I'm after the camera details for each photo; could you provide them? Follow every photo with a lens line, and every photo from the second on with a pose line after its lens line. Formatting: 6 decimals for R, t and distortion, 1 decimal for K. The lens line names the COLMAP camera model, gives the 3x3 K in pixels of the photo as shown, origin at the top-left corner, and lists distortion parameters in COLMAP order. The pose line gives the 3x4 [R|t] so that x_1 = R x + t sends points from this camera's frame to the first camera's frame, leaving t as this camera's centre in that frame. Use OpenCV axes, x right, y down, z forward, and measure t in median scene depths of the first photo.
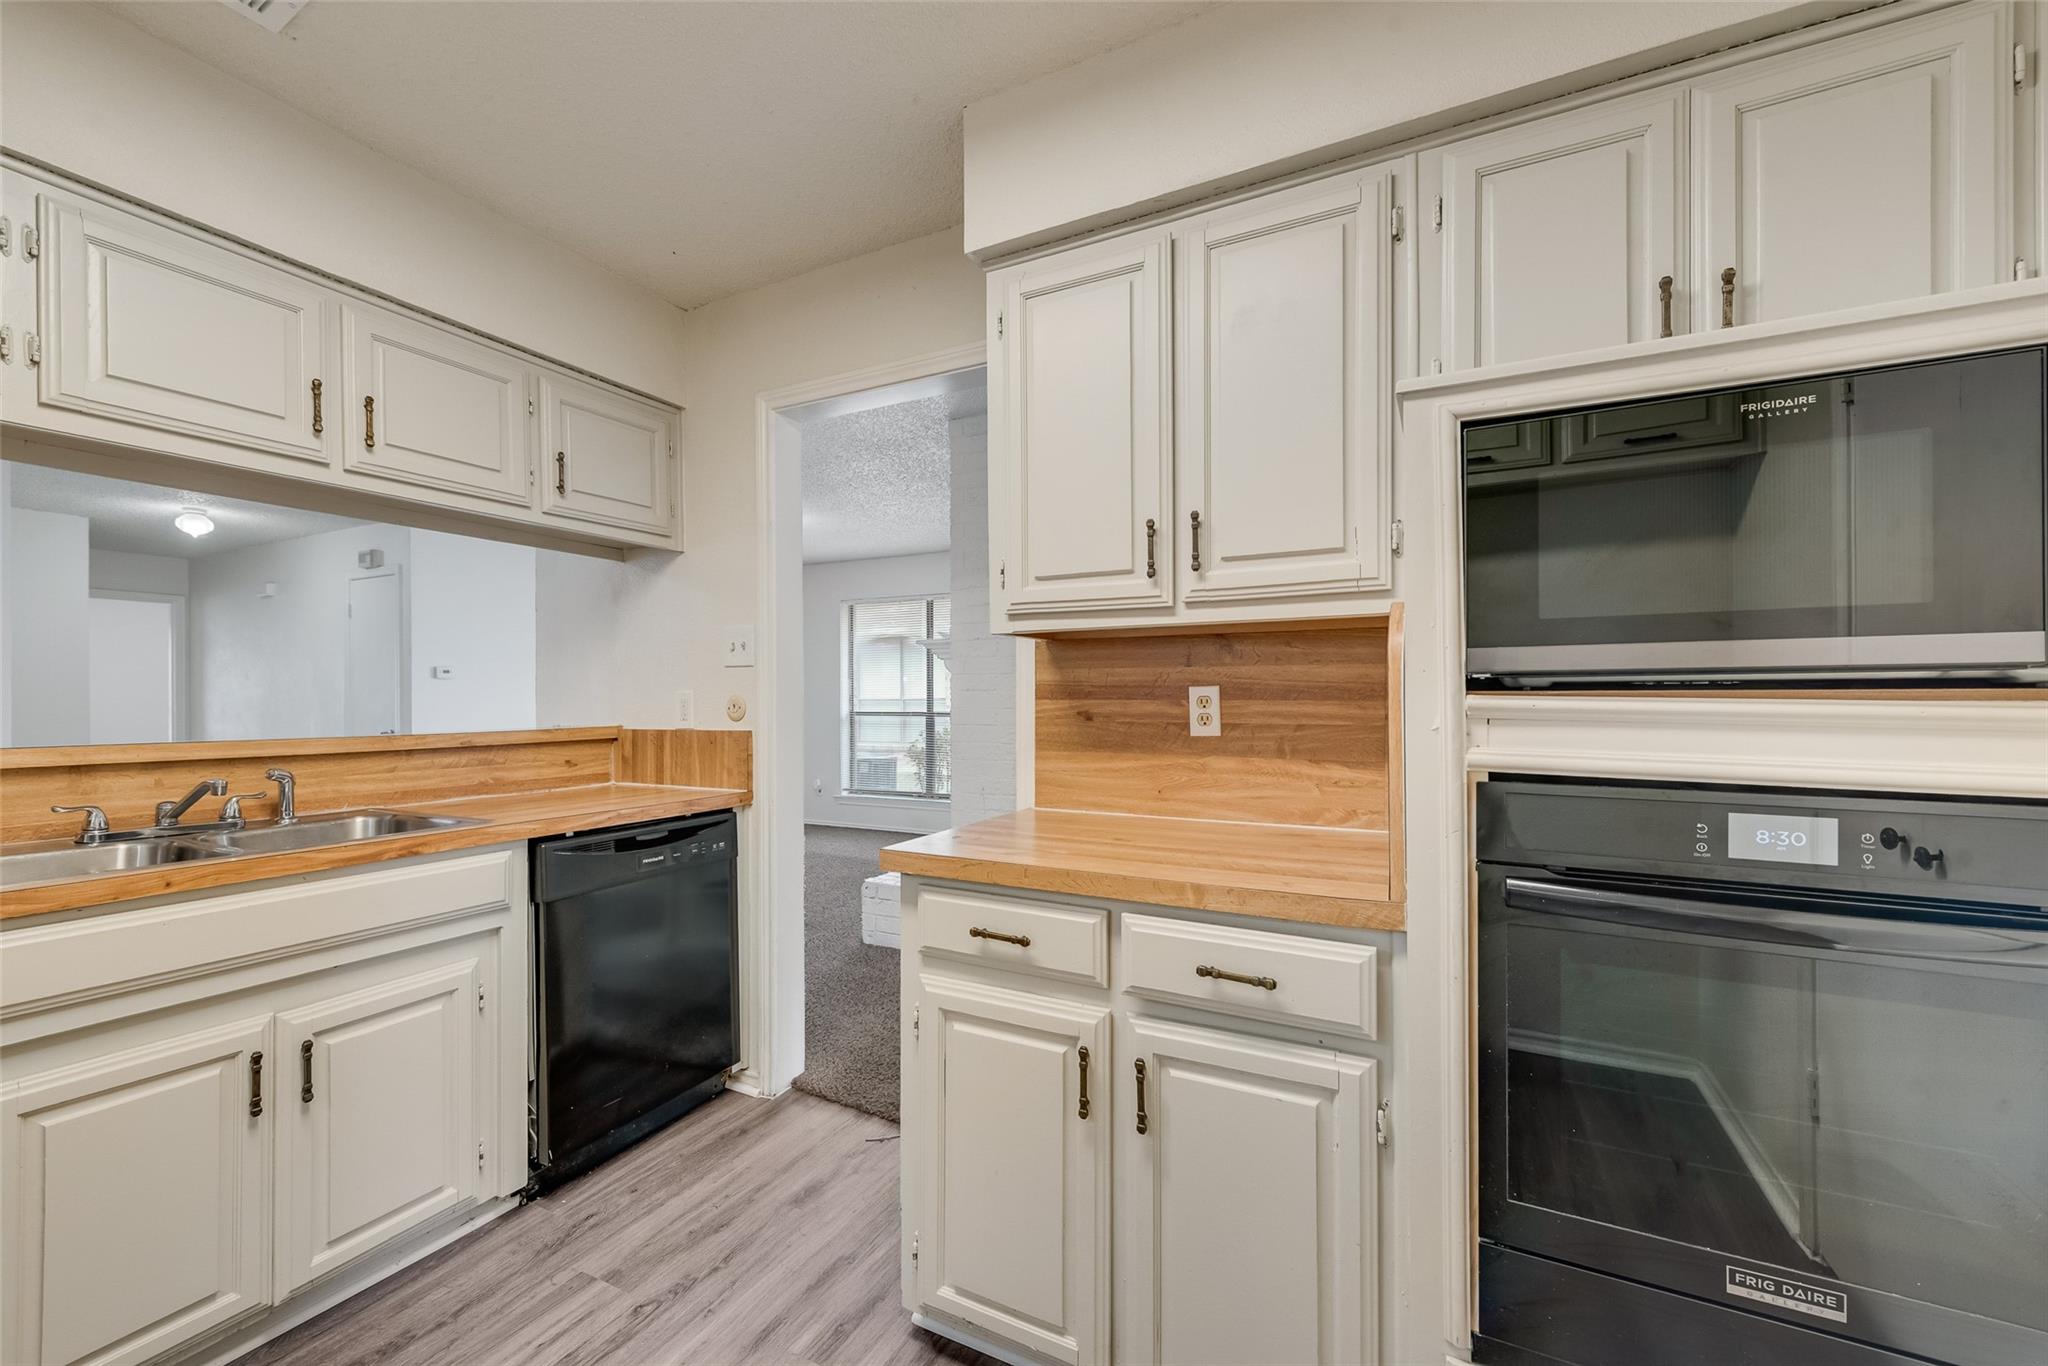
lens RADIAL K [[815.8, 0, 1021.6], [0, 815.8, 695.9], [0, 0, 1]] dist [-0.003510, -0.000235]
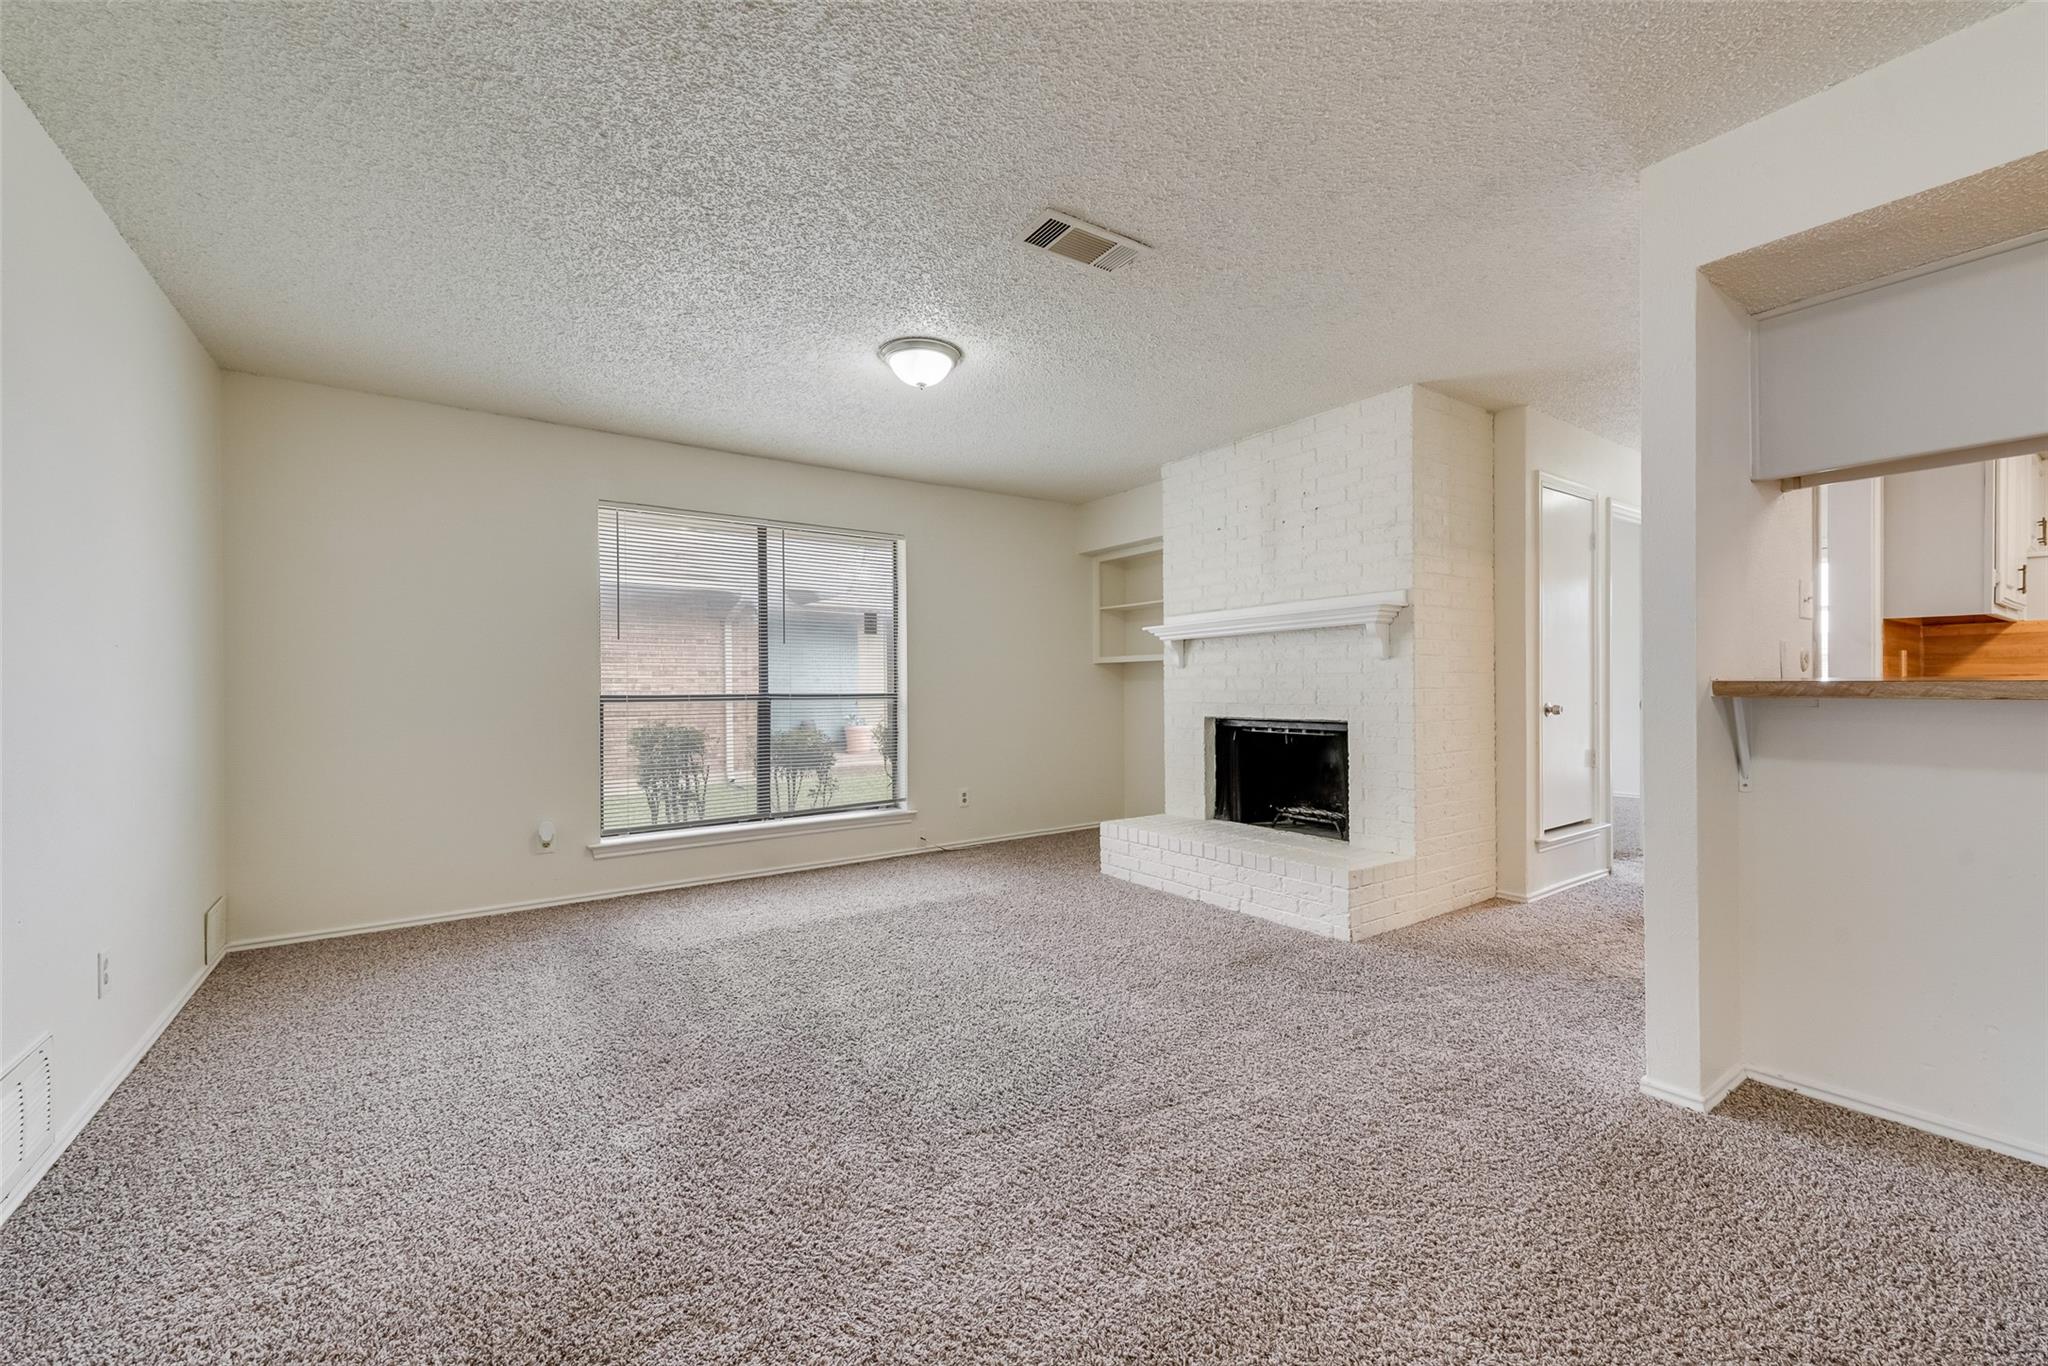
lens RADIAL K [[815.8, 0, 1021.4], [0, 815.8, 688.7], [0, 0, 1]] dist [-0.003510, -0.000235]
pose [[0.464645, -0.001735, 0.885495, -6.698848], [0.007947, 0.999966, -0.002210, 0.207801], [-0.885461, 0.008064, 0.464643, 5.403498]]
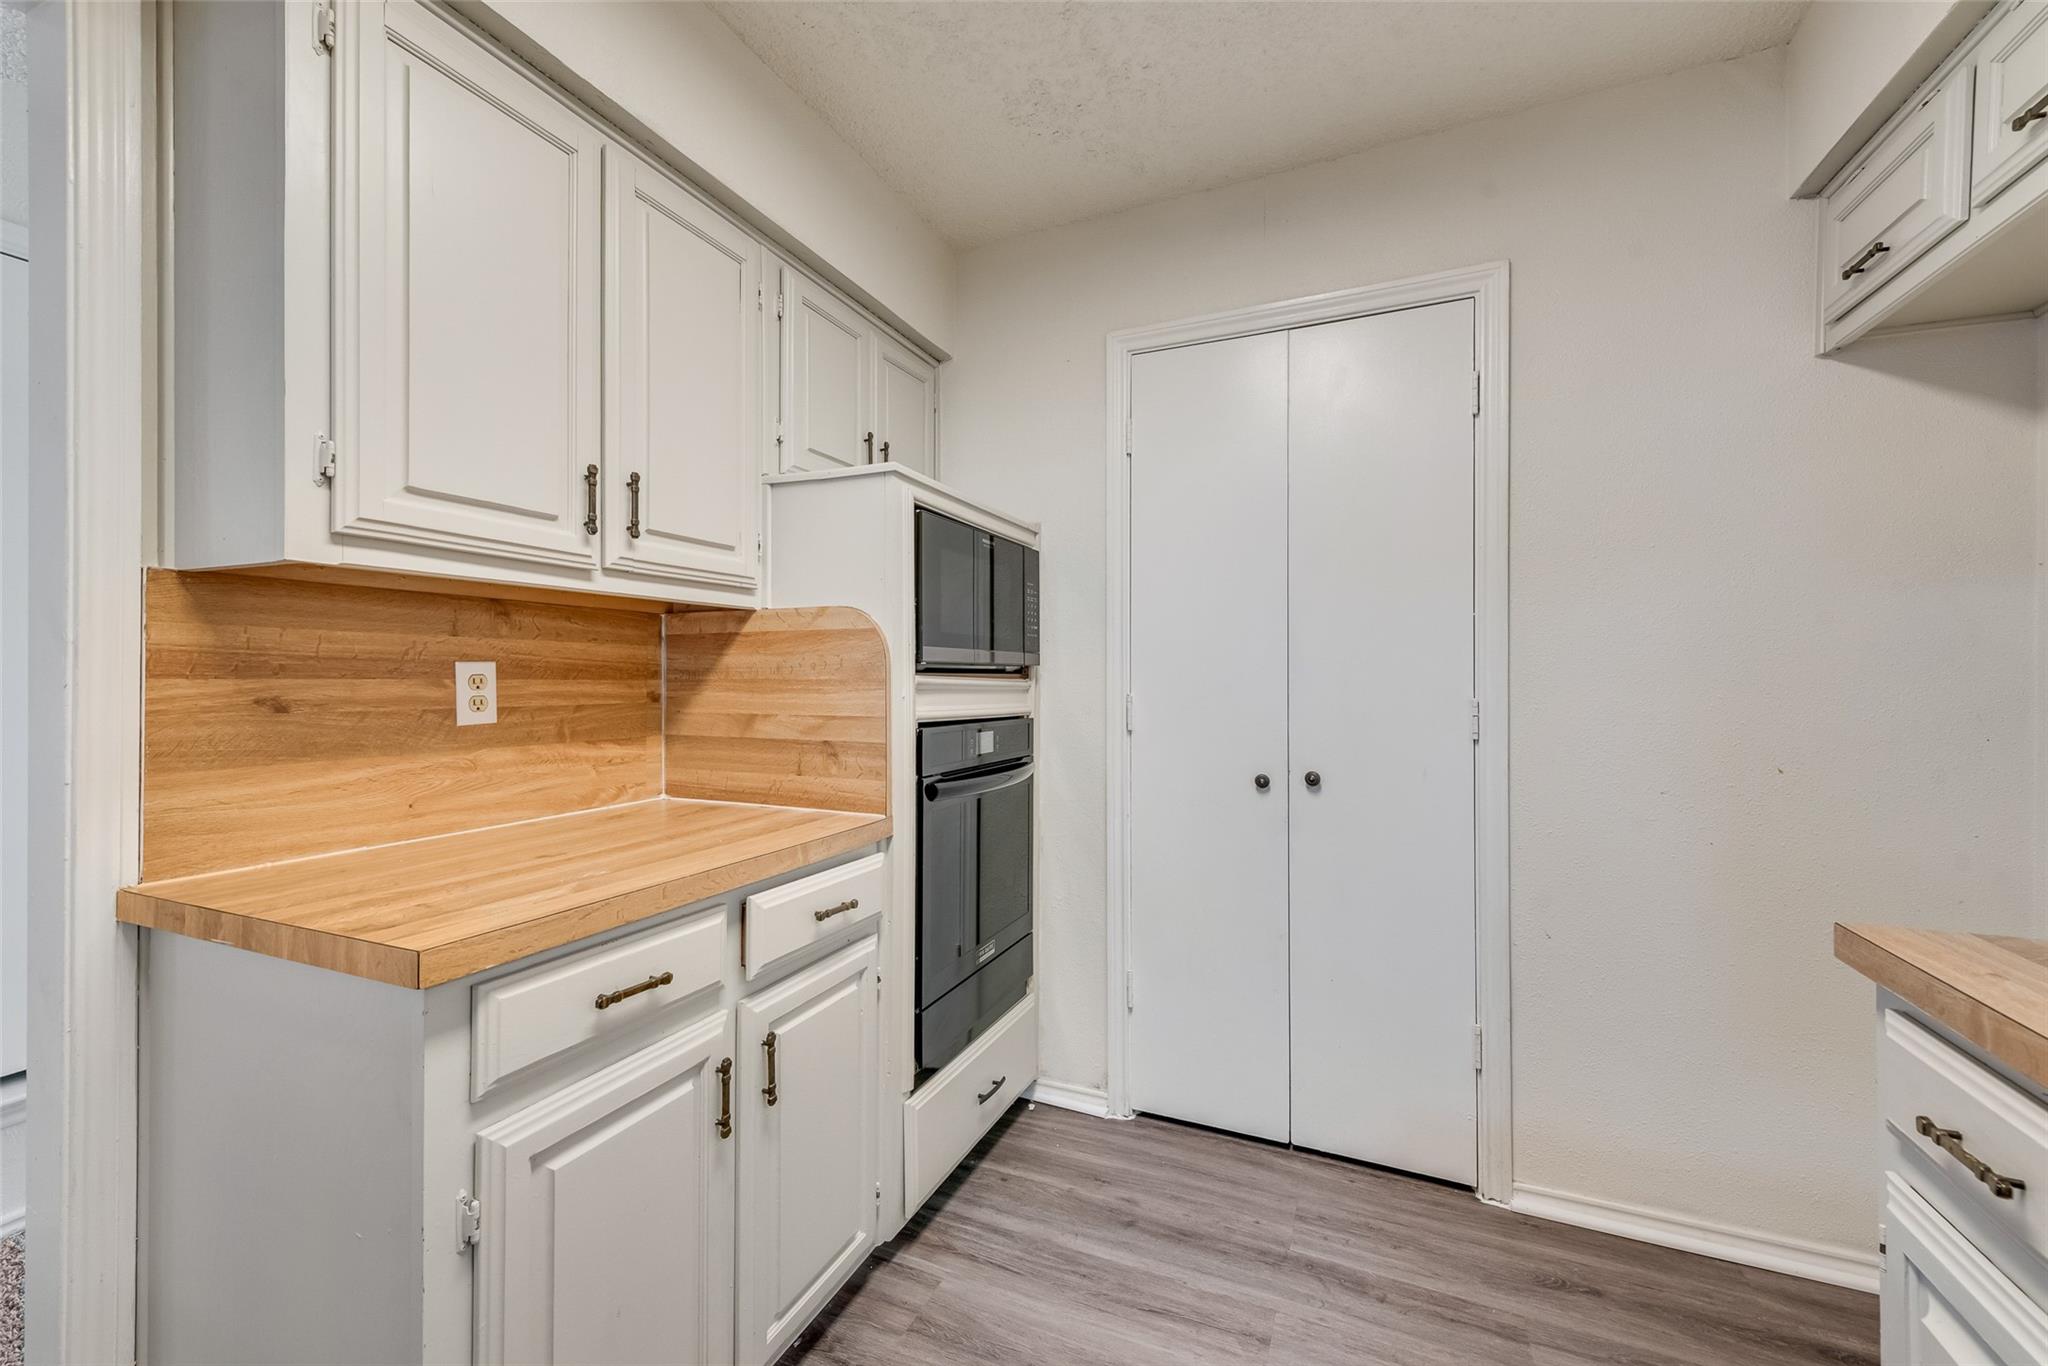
lens RADIAL K [[815.8, 0, 1028.1], [0, 815.8, 676.0], [0, 0, 1]] dist [-0.003510, -0.000235]
pose [[-0.085169, 0.006295, 0.996347, -0.627369], [-0.001288, 0.999979, -0.006428, 0.006423], [-0.996366, -0.001831, -0.085159, 0.540534]]
